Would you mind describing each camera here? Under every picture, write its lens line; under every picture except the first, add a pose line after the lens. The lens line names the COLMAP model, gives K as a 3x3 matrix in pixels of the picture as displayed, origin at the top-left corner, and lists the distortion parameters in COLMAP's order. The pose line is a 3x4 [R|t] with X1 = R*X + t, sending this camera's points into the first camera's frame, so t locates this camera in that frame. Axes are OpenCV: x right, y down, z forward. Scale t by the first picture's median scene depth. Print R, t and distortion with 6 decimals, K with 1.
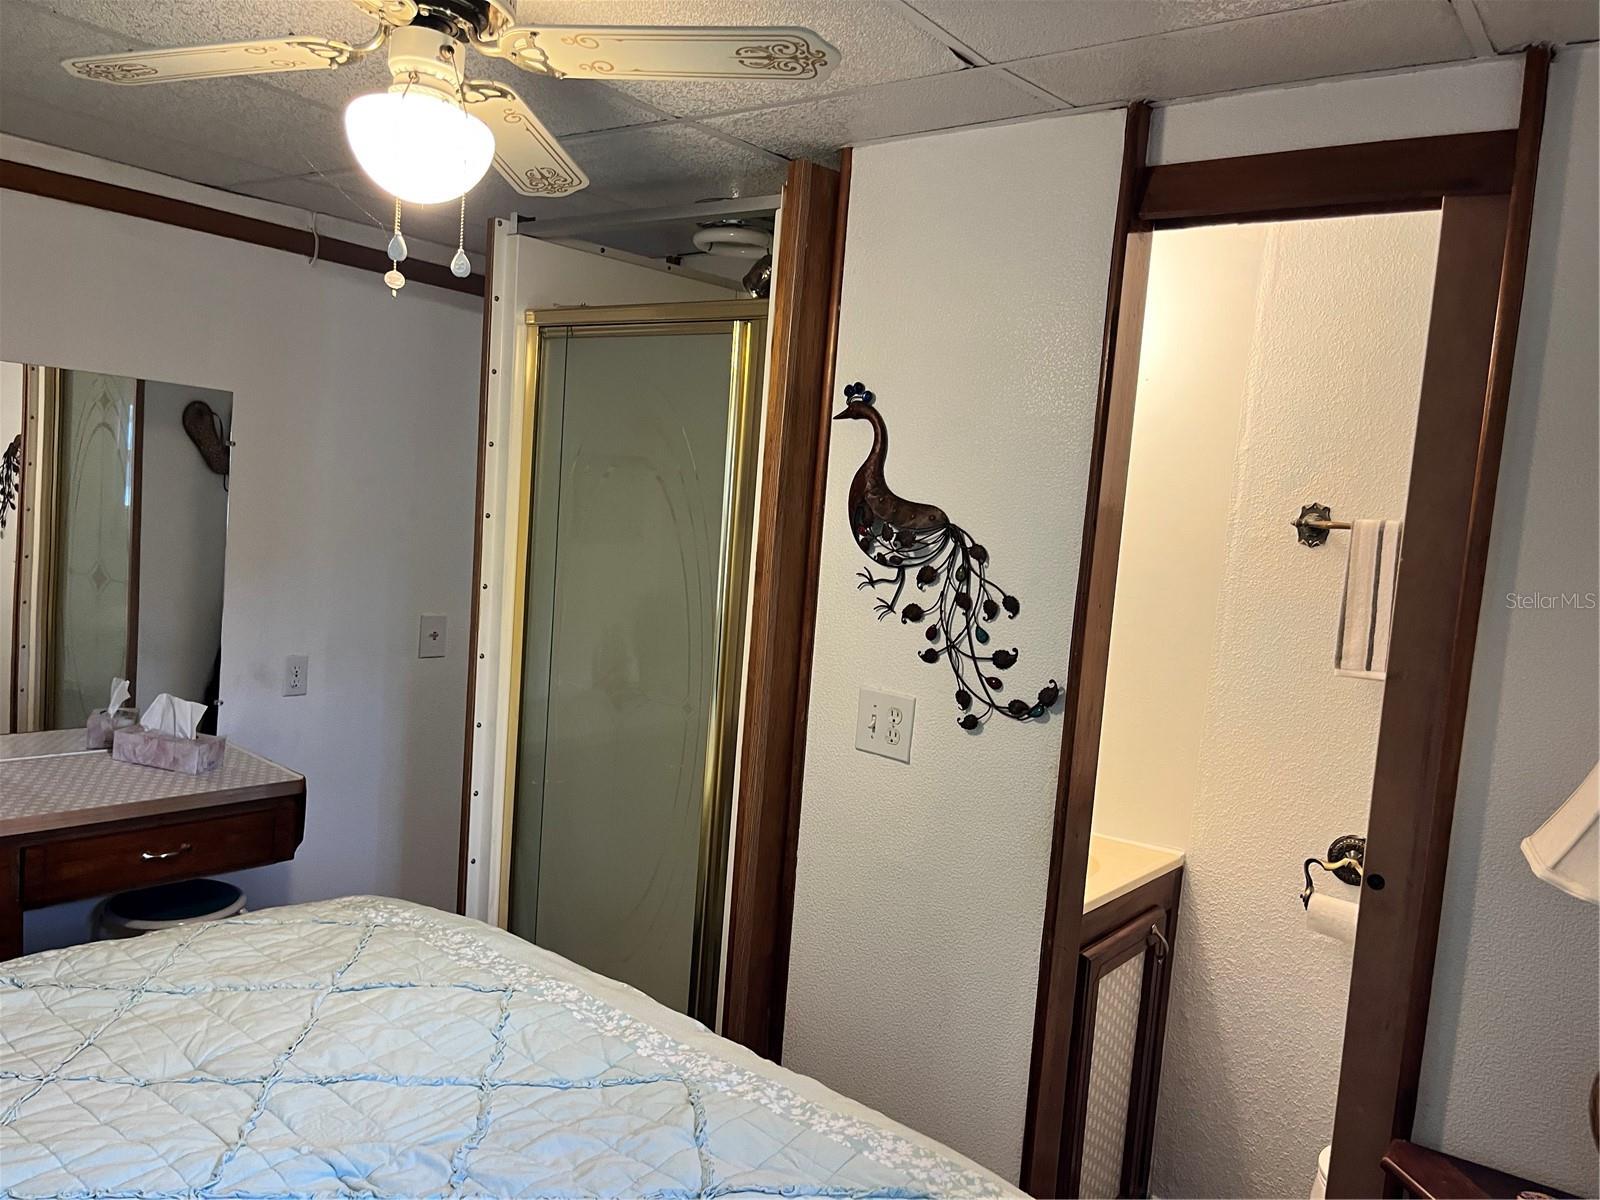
lens RADIAL K [[1210.1, 0, 822.6], [0, 1210.1, 629.3], [0, 0, 1]] dist [0.063813, -0.091871]
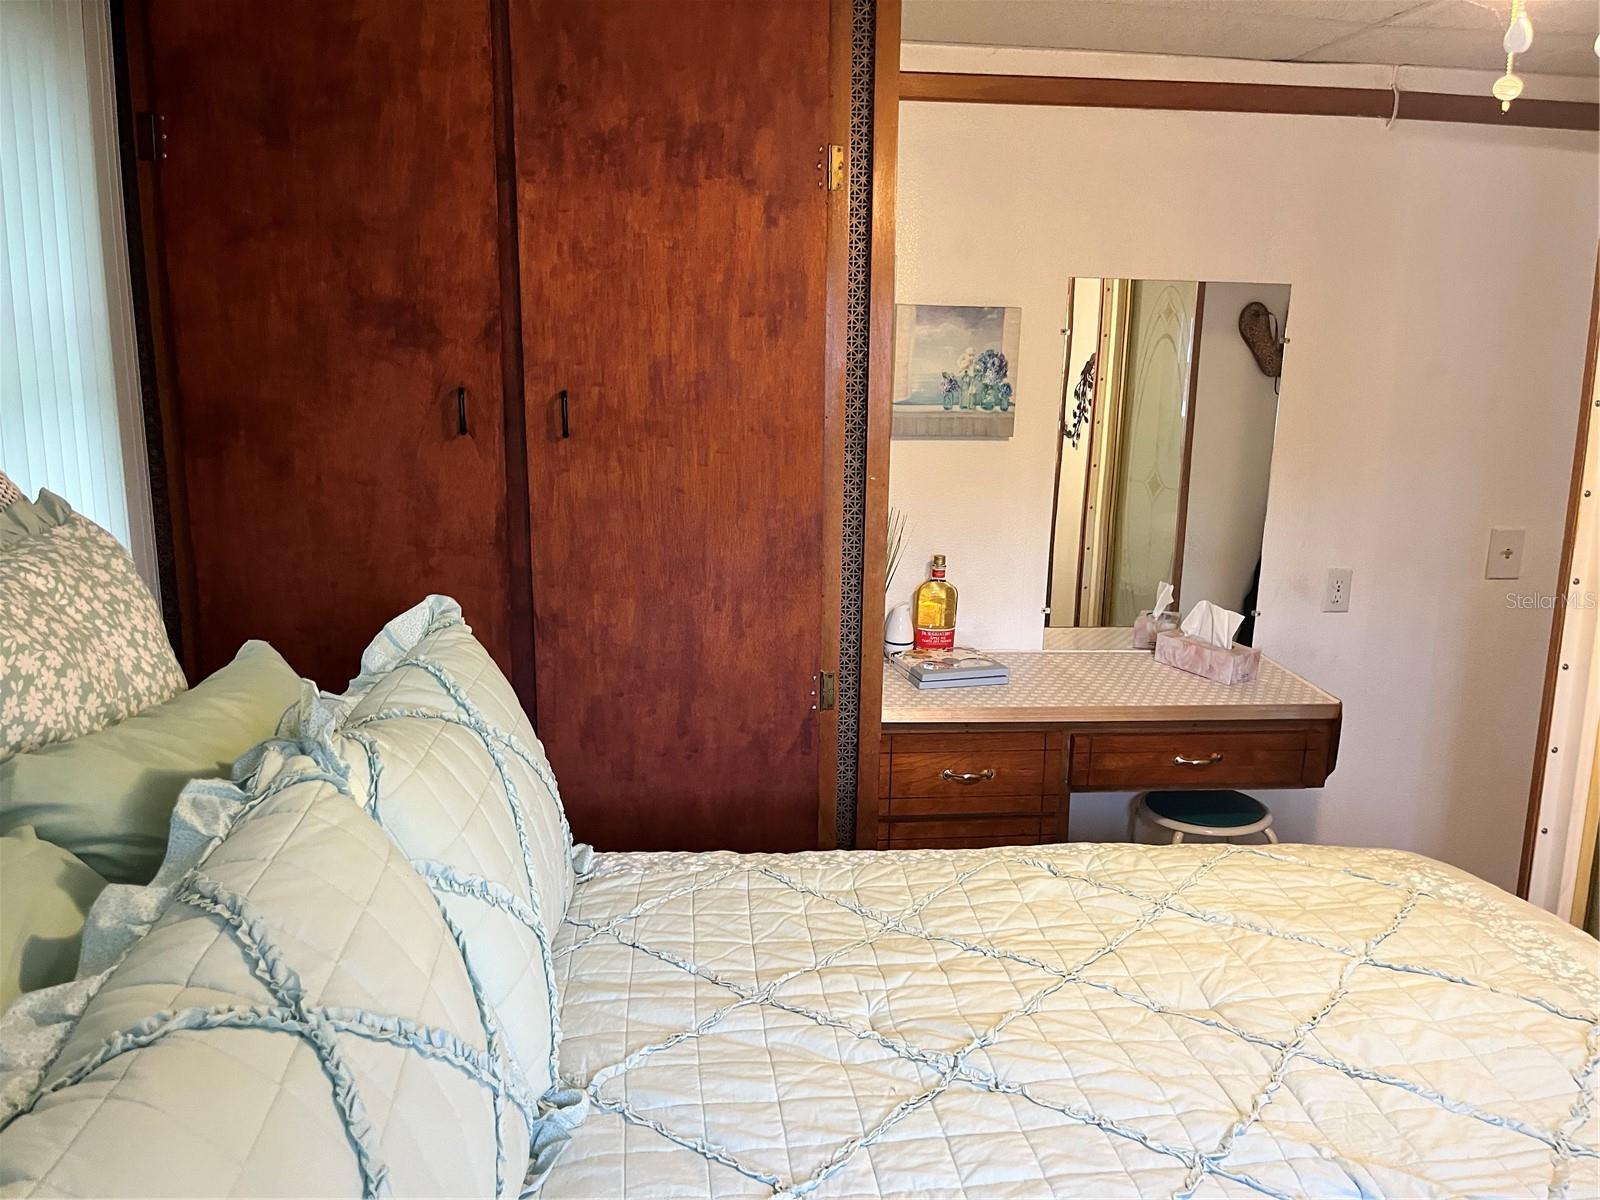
lens RADIAL K [[1210.1, 0, 797.2], [0, 1210.1, 612.5], [0, 0, 1]] dist [0.063813, -0.091871]
pose [[0.680971, 0.075141, -0.728445, -0.059552], [-0.034202, 0.996900, 0.070859, 0.005114], [0.731511, -0.023338, 0.681430, 0.117657]]
